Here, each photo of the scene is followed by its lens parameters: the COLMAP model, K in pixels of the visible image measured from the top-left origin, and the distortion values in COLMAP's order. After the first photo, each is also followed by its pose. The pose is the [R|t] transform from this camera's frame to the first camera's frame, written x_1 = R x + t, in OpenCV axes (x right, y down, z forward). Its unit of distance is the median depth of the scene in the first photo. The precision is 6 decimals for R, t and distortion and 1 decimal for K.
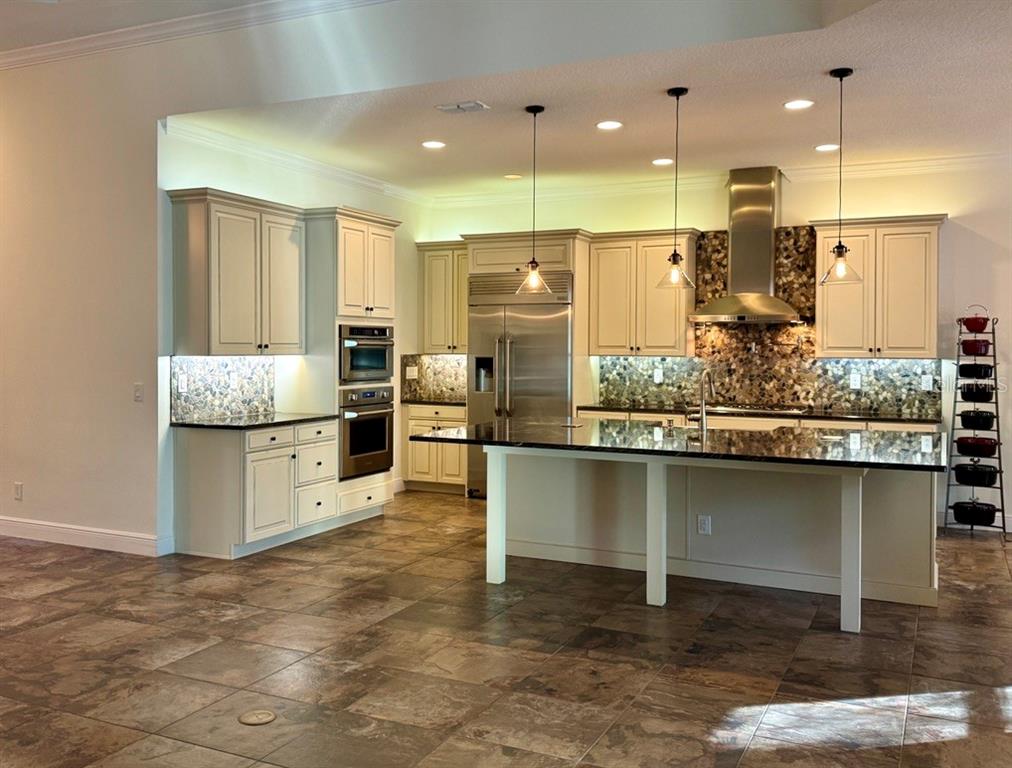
lens RADIAL K [[906.3, 0, 505.2], [0, 906.3, 378.4], [0, 0, 1]] dist [0.008710, 0.000855]
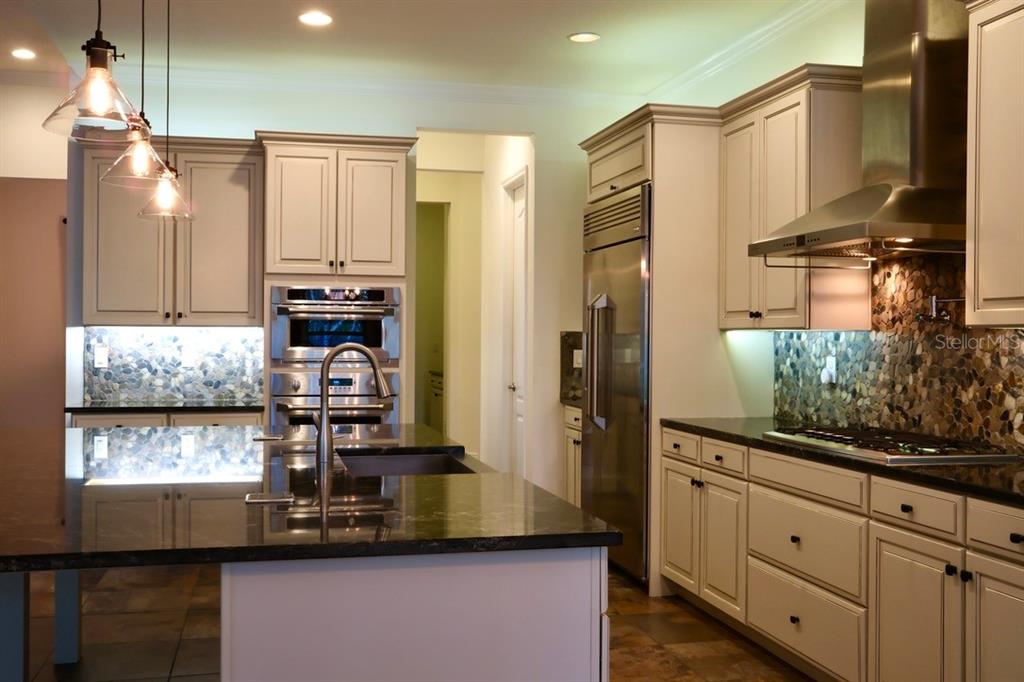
lens RADIAL K [[1094.0, 0, 513.5], [0, 1094.0, 342.8], [0, 0, 1]] dist [-0.033585, 0.000000]
pose [[0.626513, 0.002874, -0.779406, 0.548685], [-0.031009, 0.999293, -0.021241, 0.000871], [0.778794, 0.037476, 0.626159, 0.499787]]
